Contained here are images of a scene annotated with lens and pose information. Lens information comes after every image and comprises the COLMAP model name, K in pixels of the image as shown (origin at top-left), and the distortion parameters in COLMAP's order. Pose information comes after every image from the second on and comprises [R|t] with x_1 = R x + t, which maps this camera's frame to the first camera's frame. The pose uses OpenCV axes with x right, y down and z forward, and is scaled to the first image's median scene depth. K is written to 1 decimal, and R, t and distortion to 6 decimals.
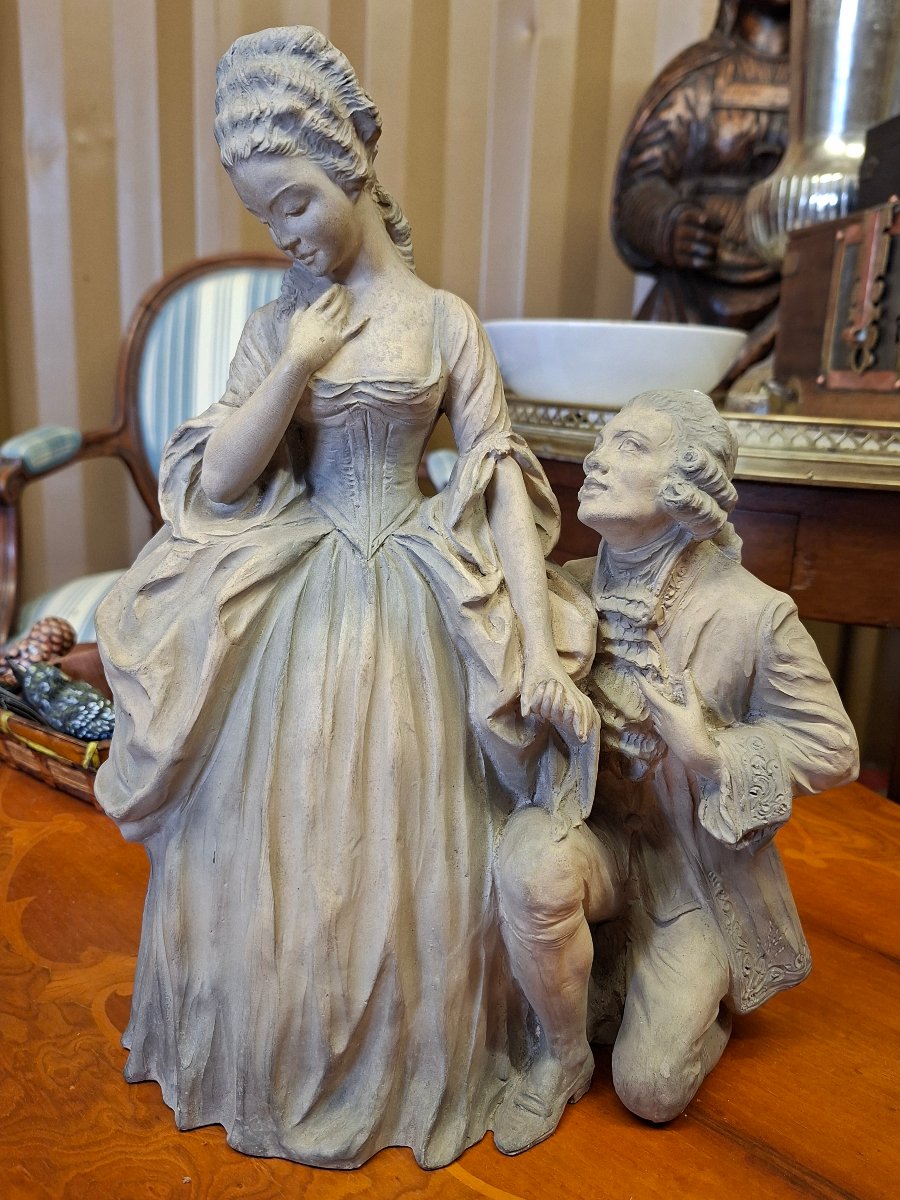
lens RADIAL K [[1013.4, 0, 470.6], [0, 1013.4, 597.9], [0, 0, 1]] dist [0.124469, -0.201315]
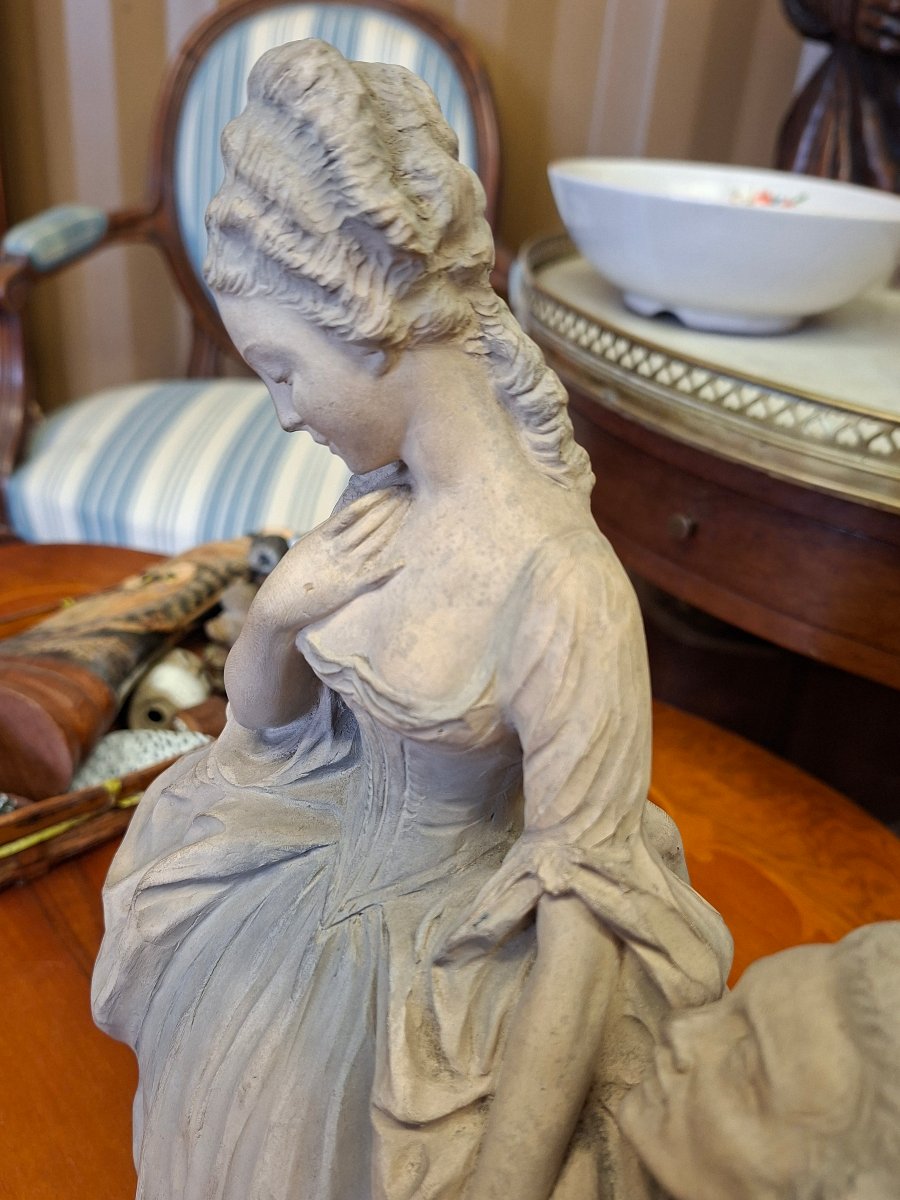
lens RADIAL K [[1013.3, 0, 450.0], [0, 1013.3, 600.0], [0, 0, 1]] dist [0.137014, -0.264132]
pose [[0.604454, 0.361787, -0.709750, 0.315462], [-0.222002, 0.932134, 0.286077, -0.417741], [0.765082, -0.015354, 0.643750, 0.658879]]
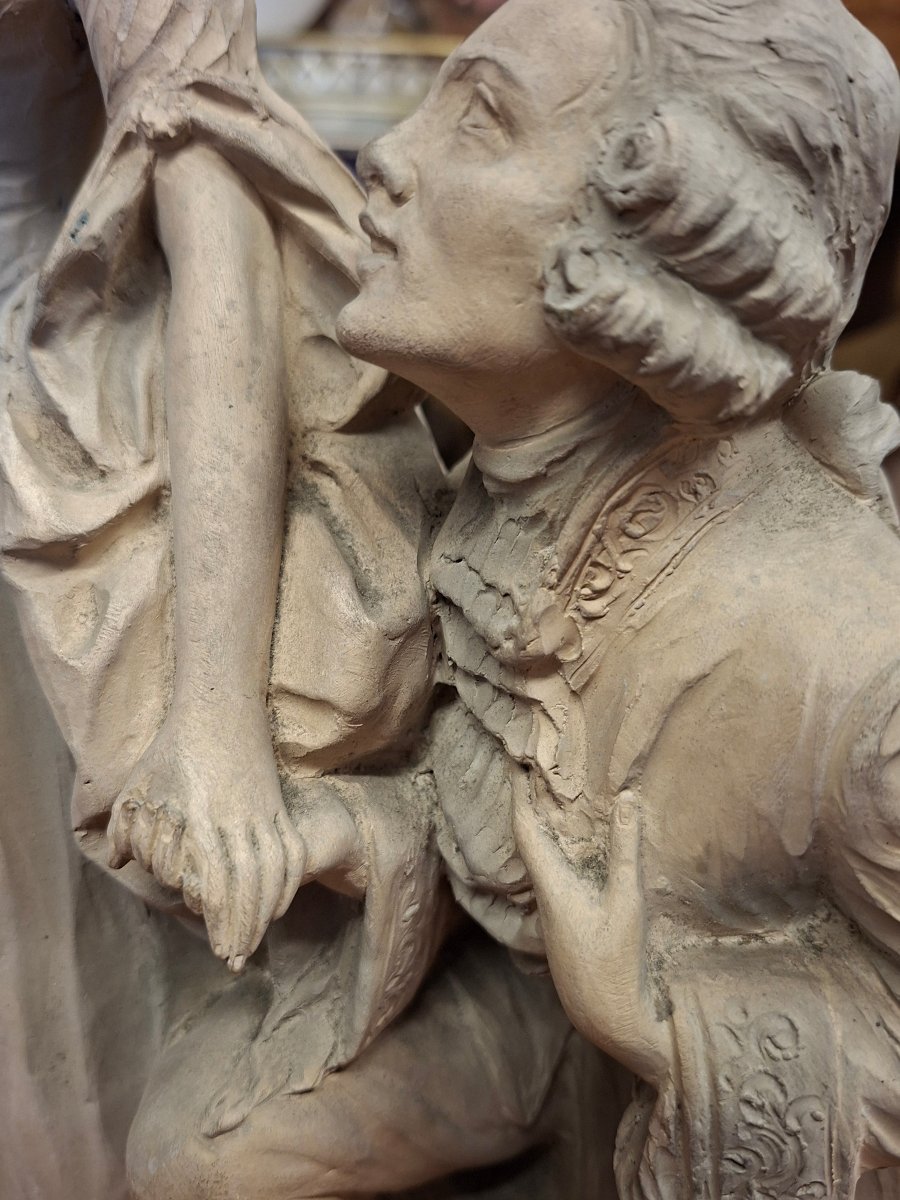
lens RADIAL K [[1052.5, 0, 450.0], [0, 1052.5, 600.0], [0, 0, 1]] dist [0.075604, -0.245262]
pose [[0.917838, 0.162663, -0.362096, 0.292026], [-0.065396, 0.961684, 0.266248, -0.093451], [0.391531, -0.220693, 0.893308, 0.691650]]
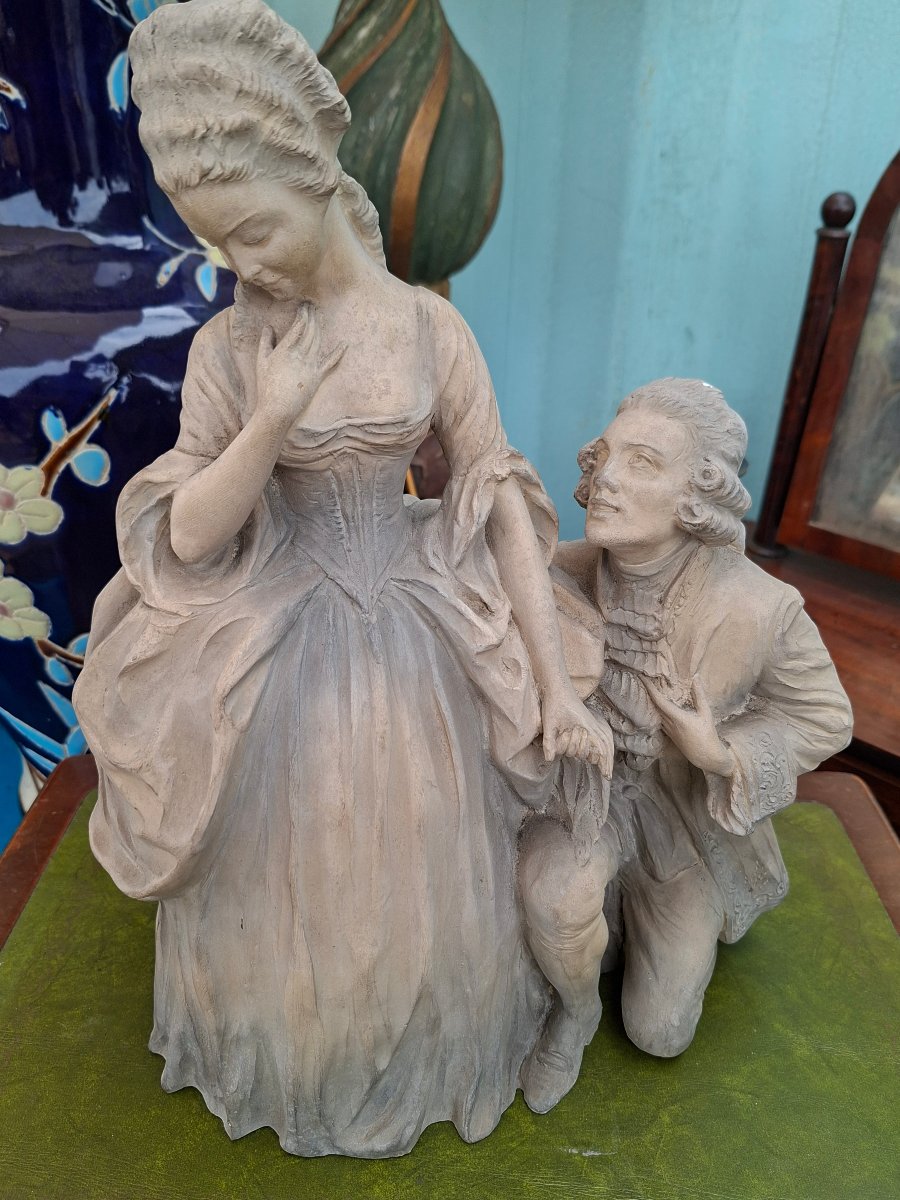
lens RADIAL K [[1004.5, 0, 450.0], [0, 1004.5, 600.0], [0, 0, 1]] dist [0.128197, -0.206715]
pose [[0.990014, -0.097045, 0.102244, -0.120674], [0.066769, 0.961605, 0.266192, -0.286899], [-0.124151, -0.256708, 0.958482, 0.119573]]
